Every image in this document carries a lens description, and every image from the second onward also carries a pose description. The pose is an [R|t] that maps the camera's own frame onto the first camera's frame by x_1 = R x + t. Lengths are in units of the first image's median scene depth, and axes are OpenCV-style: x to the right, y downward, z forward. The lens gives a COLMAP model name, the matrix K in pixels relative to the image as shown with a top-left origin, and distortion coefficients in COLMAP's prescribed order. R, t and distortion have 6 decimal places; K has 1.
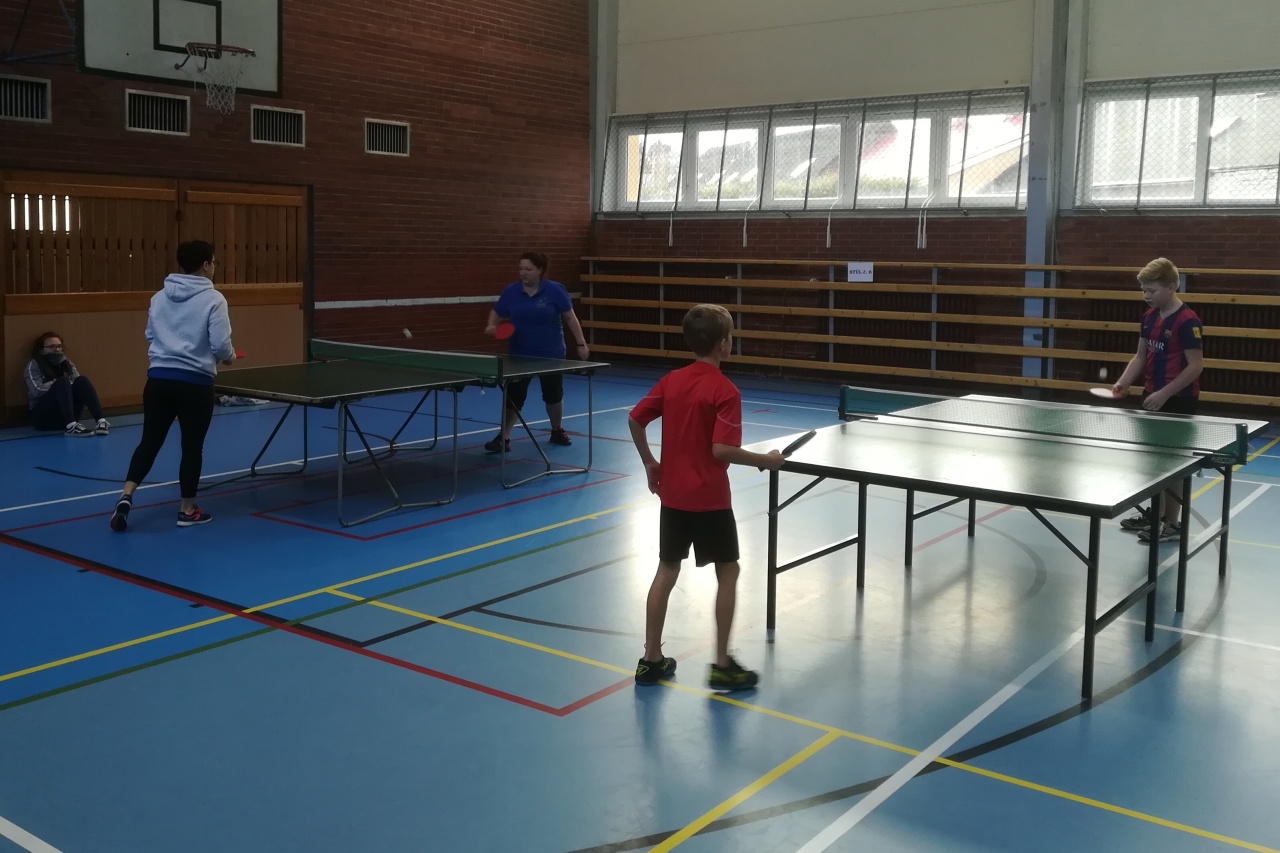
lens RADIAL K [[1183.6, 0, 688.9], [0, 1183.6, 393.9], [0, 0, 1]] dist [0.004944, 0.000000]
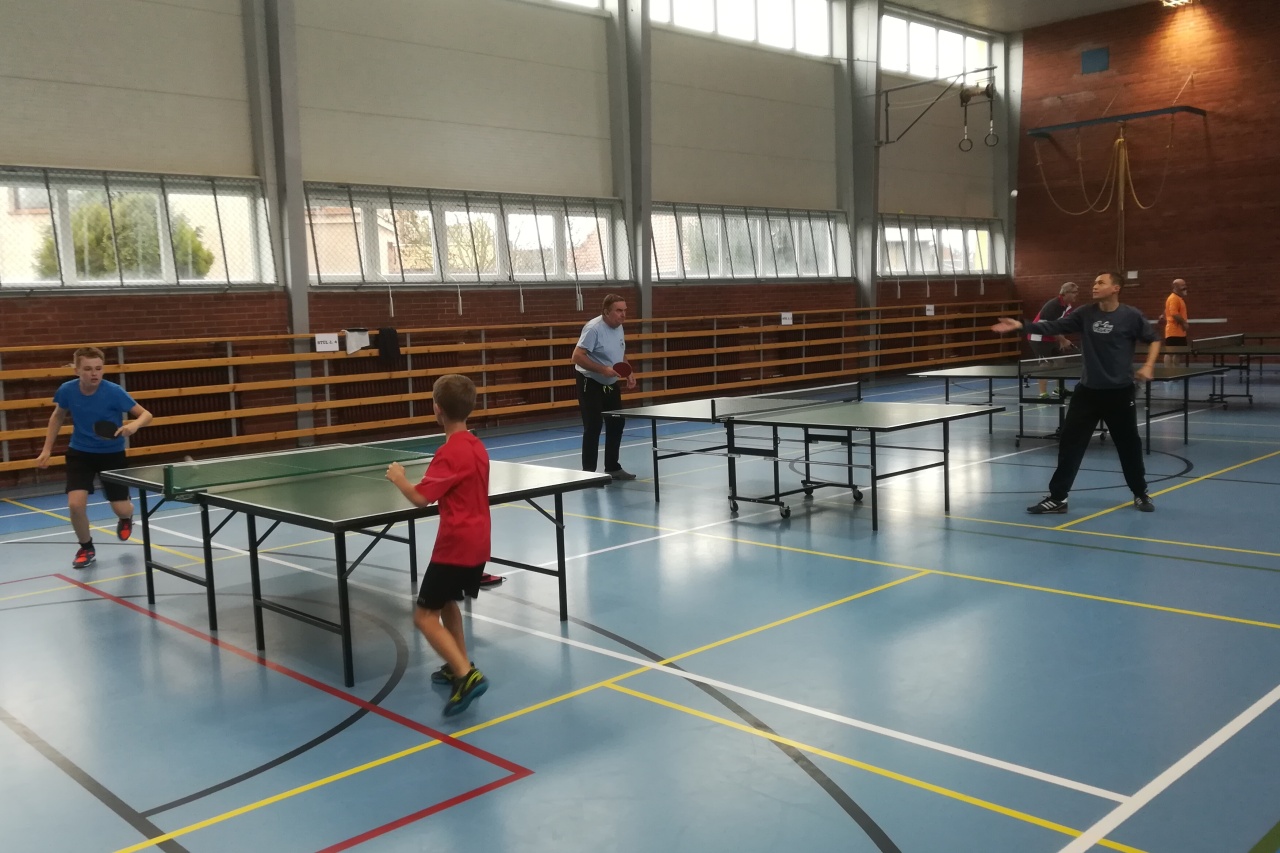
lens RADIAL K [[1061.2, 0, 625.5], [0, 1061.2, 414.6], [0, 0, 1]] dist [0.018709, -0.051703]
pose [[0.228245, -0.116848, 0.966566, -0.847183], [0.159958, 0.983782, 0.081156, -0.082866], [-0.960374, 0.136086, 0.243234, 0.579449]]
